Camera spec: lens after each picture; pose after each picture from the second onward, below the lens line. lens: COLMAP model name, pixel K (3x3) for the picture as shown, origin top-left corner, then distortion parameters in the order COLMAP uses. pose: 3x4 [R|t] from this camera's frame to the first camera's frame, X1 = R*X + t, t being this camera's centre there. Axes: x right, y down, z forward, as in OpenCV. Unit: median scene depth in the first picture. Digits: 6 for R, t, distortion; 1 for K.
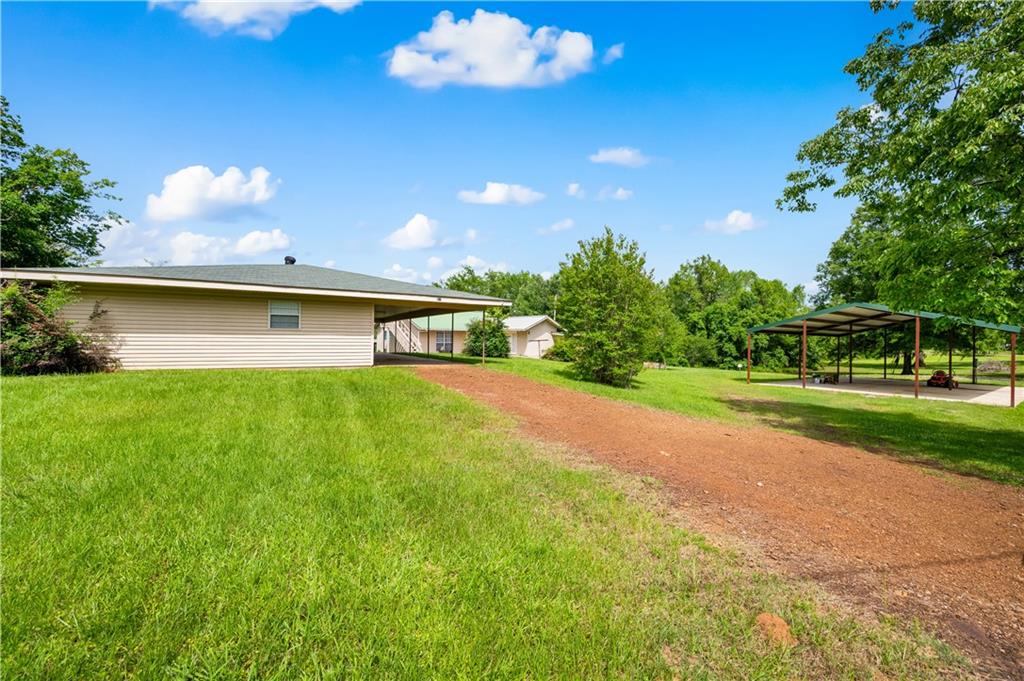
lens RADIAL K [[431.5, 0, 512.0], [0, 431.5, 342.7], [0, 0, 1]] dist [0.000285, 0.000031]
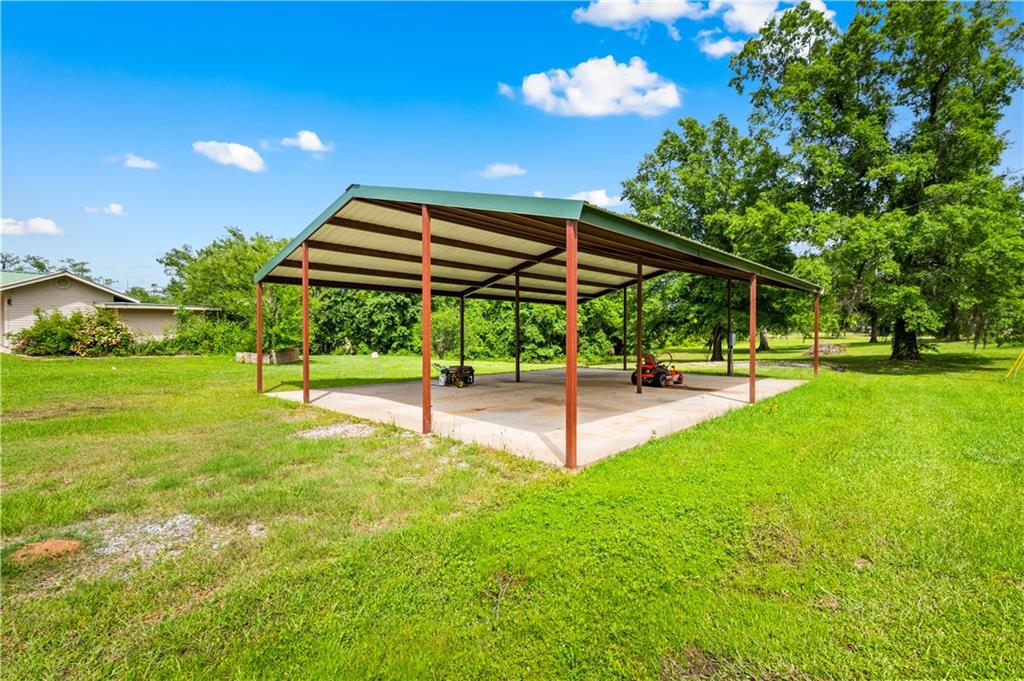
lens RADIAL K [[473.3, 0, 512.3], [0, 473.3, 339.3], [0, 0, 1]] dist [-0.000330, -0.000005]
pose [[0.976979, -0.016707, 0.212678, 0.289833], [0.014392, 0.999819, 0.012430, 0.014214], [-0.212848, -0.009083, 0.977043, 0.186288]]
